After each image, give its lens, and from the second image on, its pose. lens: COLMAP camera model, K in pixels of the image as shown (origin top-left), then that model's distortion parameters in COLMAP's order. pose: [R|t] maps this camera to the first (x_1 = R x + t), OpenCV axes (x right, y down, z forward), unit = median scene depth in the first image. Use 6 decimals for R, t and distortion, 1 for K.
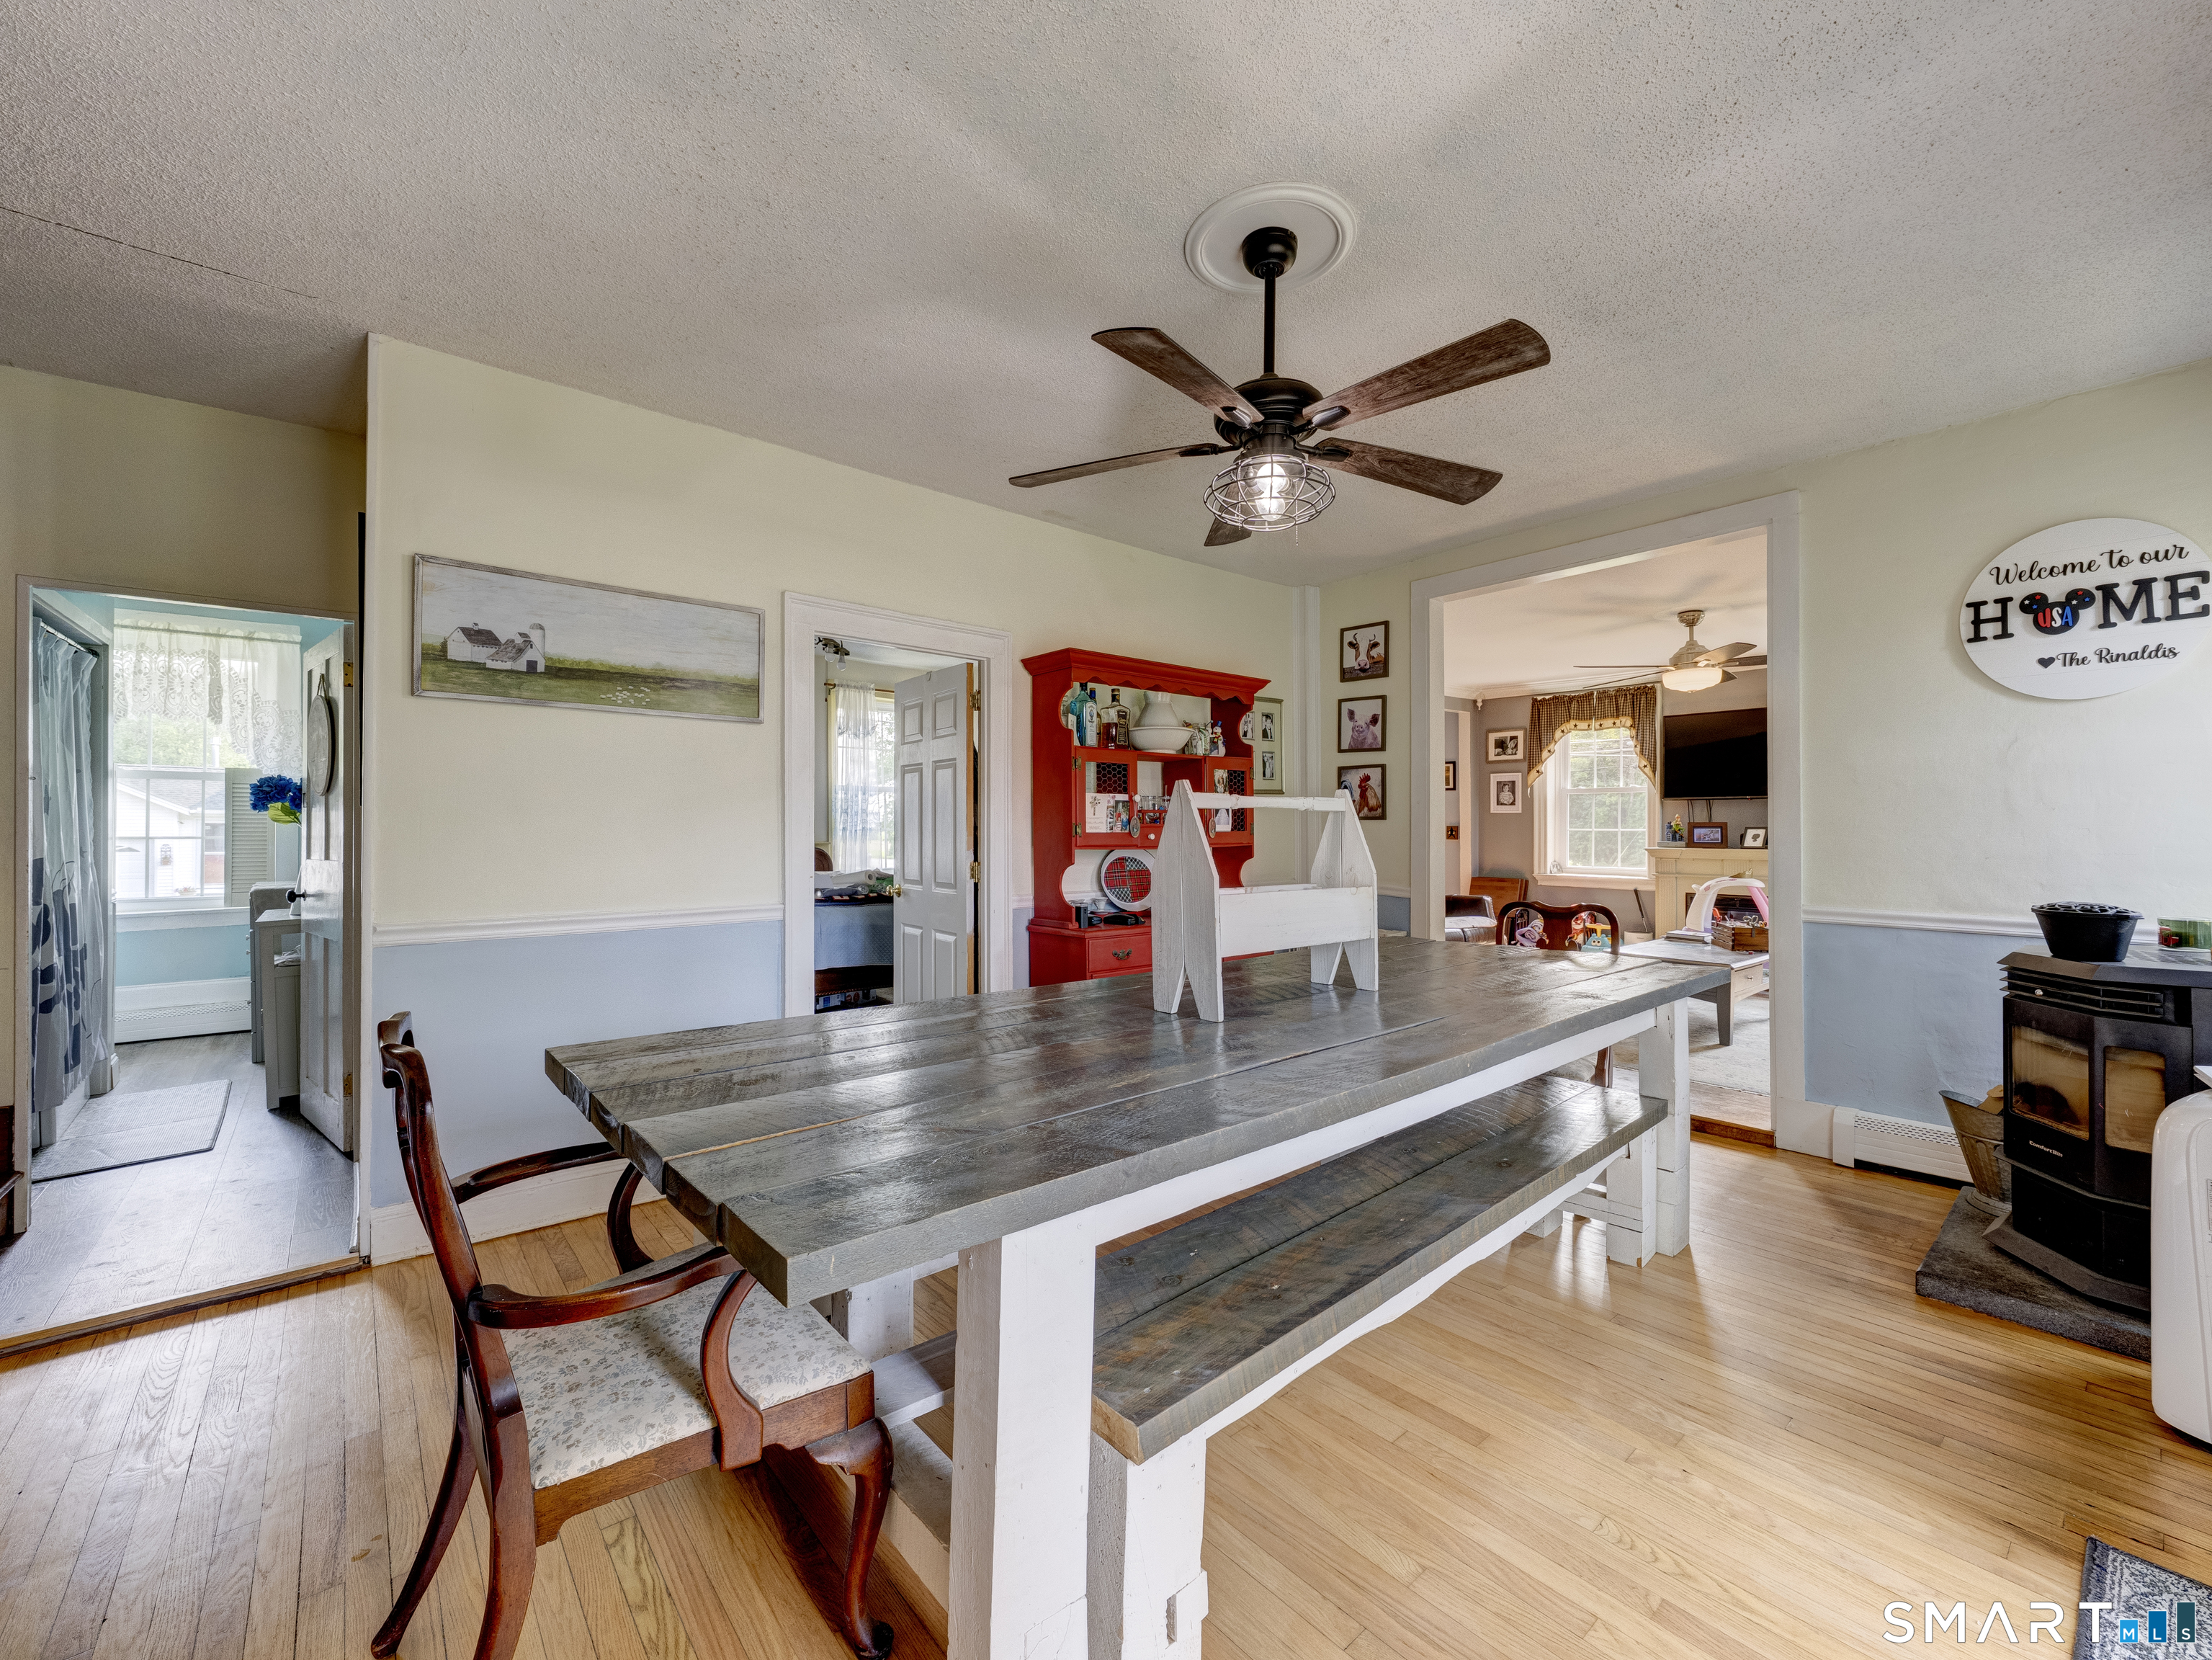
lens RADIAL K [[897.5, 0, 1105.4], [0, 897.5, 824.5], [0, 0, 1]] dist [-0.011914, -0.000119]
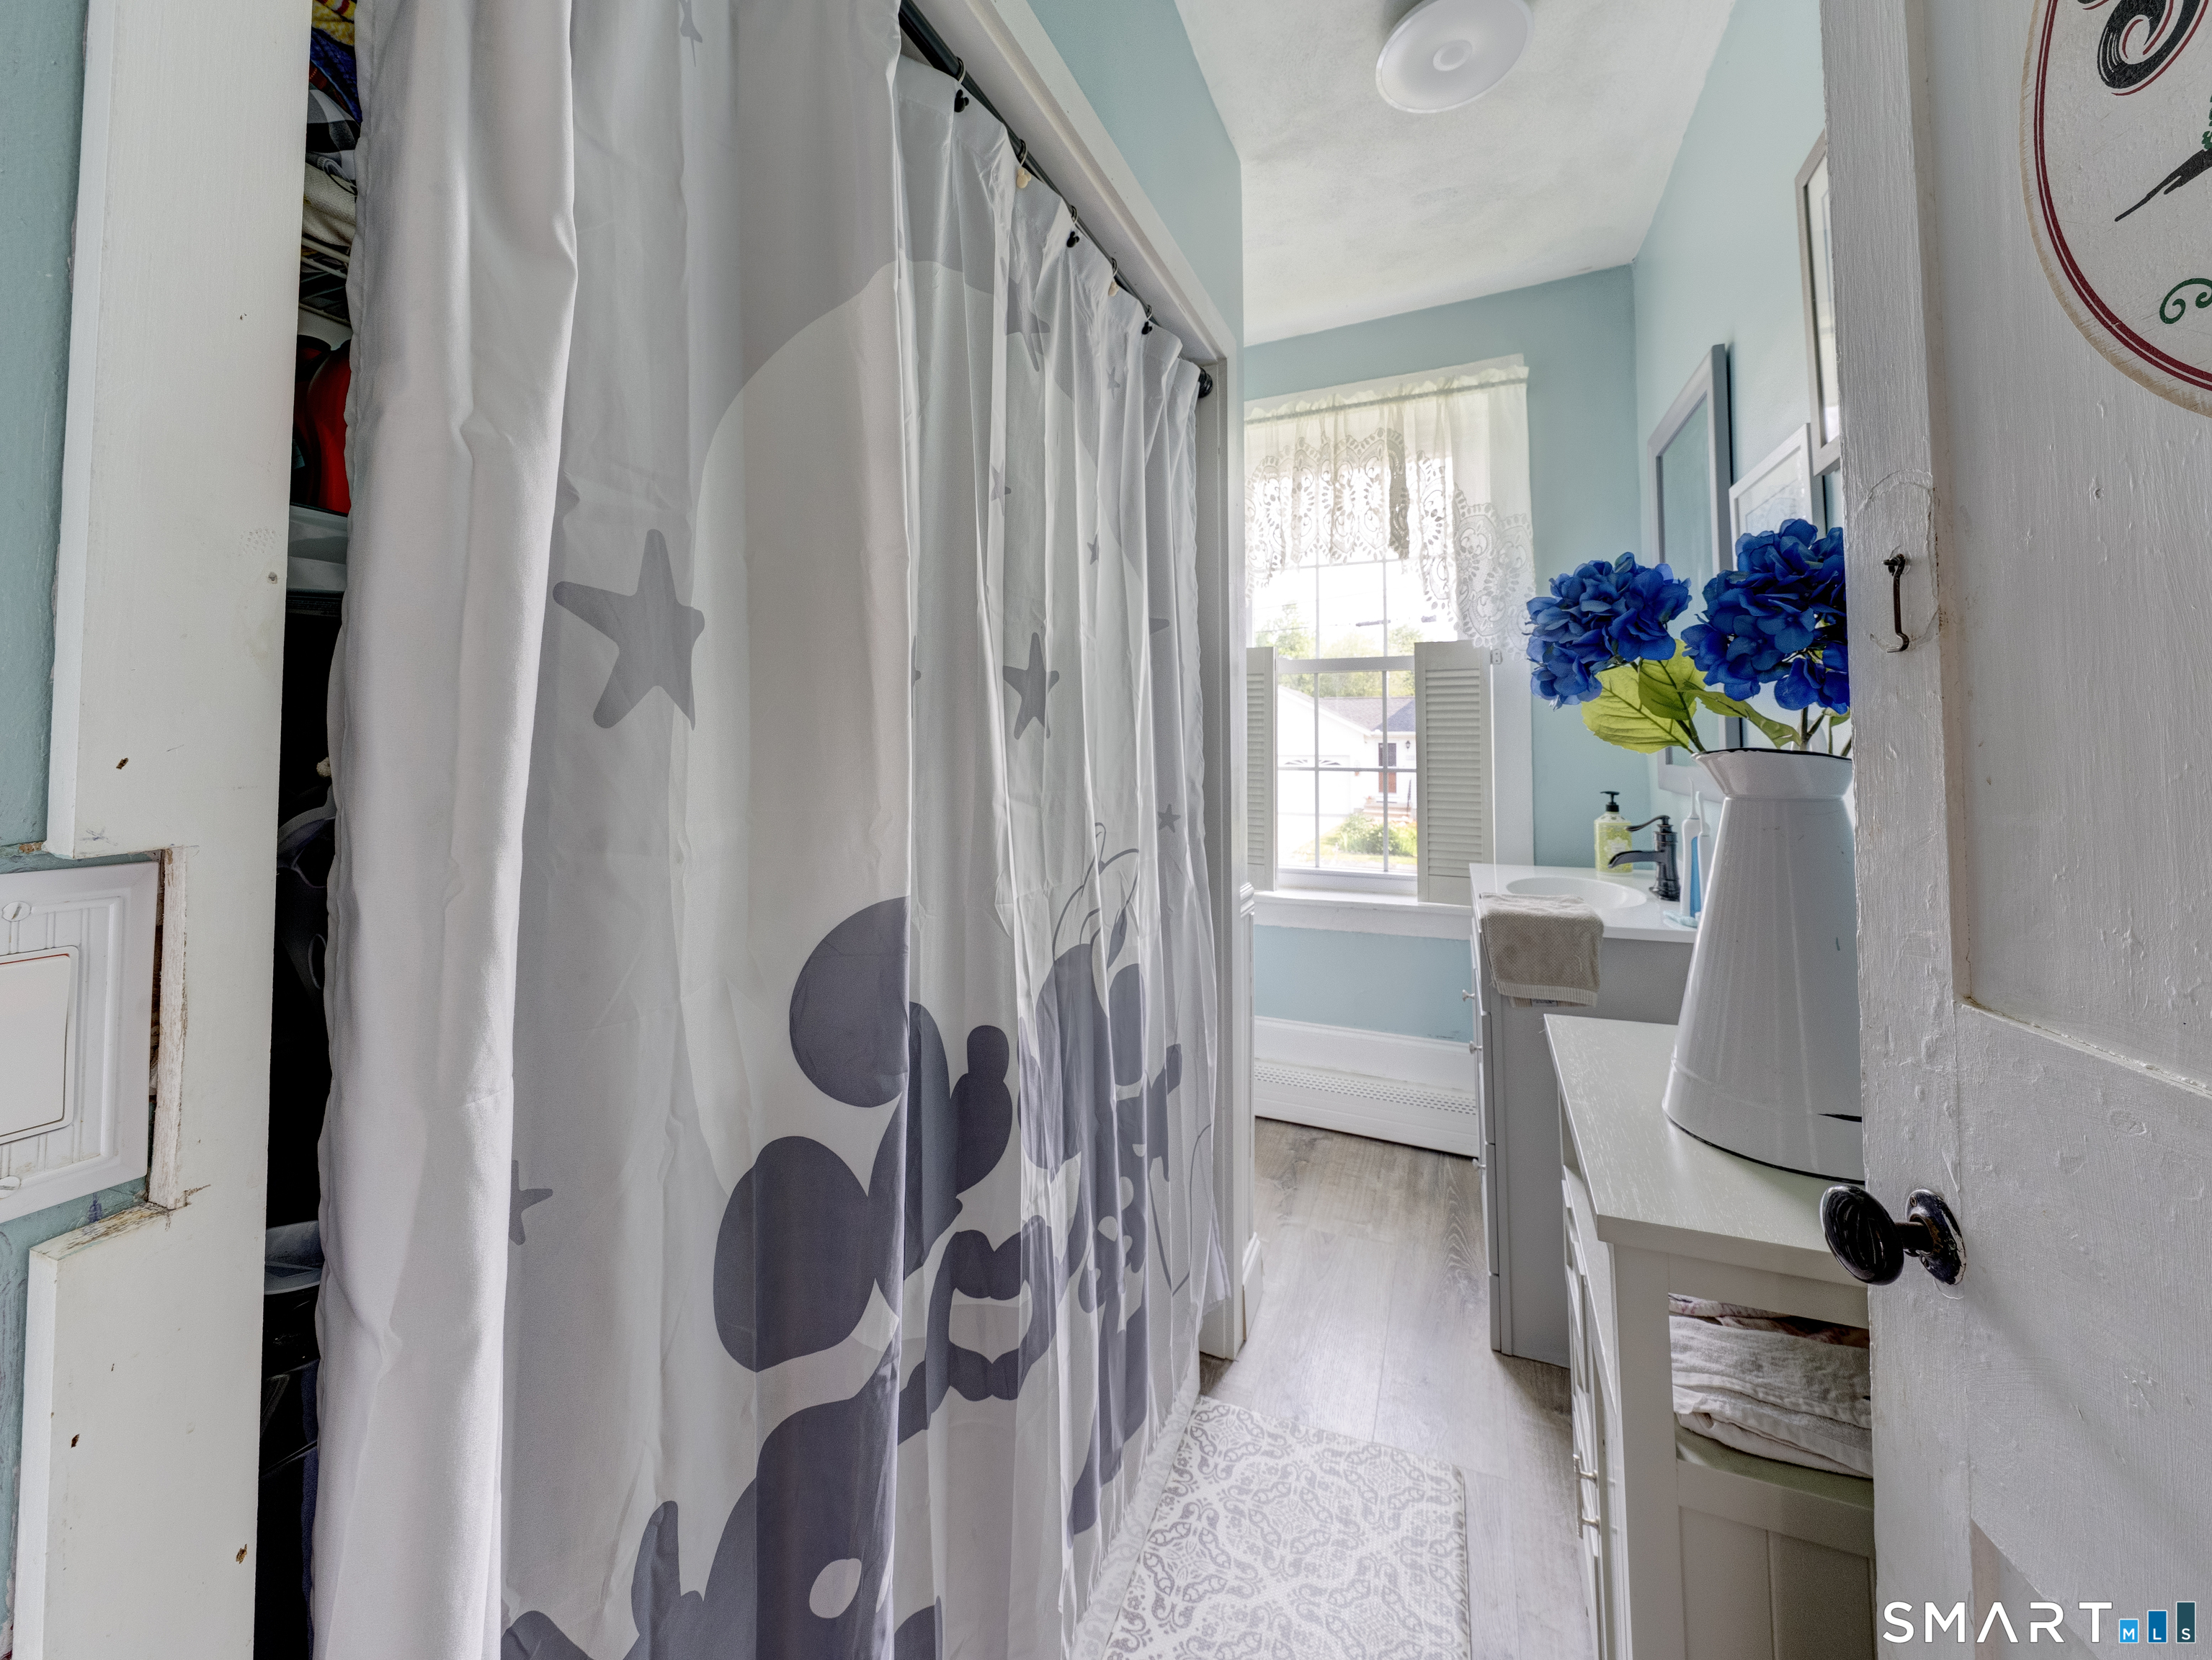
lens RADIAL K [[861.2, 0, 1107.1], [0, 861.2, 712.7], [0, 0, 1]] dist [-0.000398, -0.000028]
pose [[0.453581, -0.035616, -0.890503, -0.619392], [0.005291, 0.999291, -0.037272, -0.002715], [0.891199, 0.012194, 0.453448, 0.602691]]
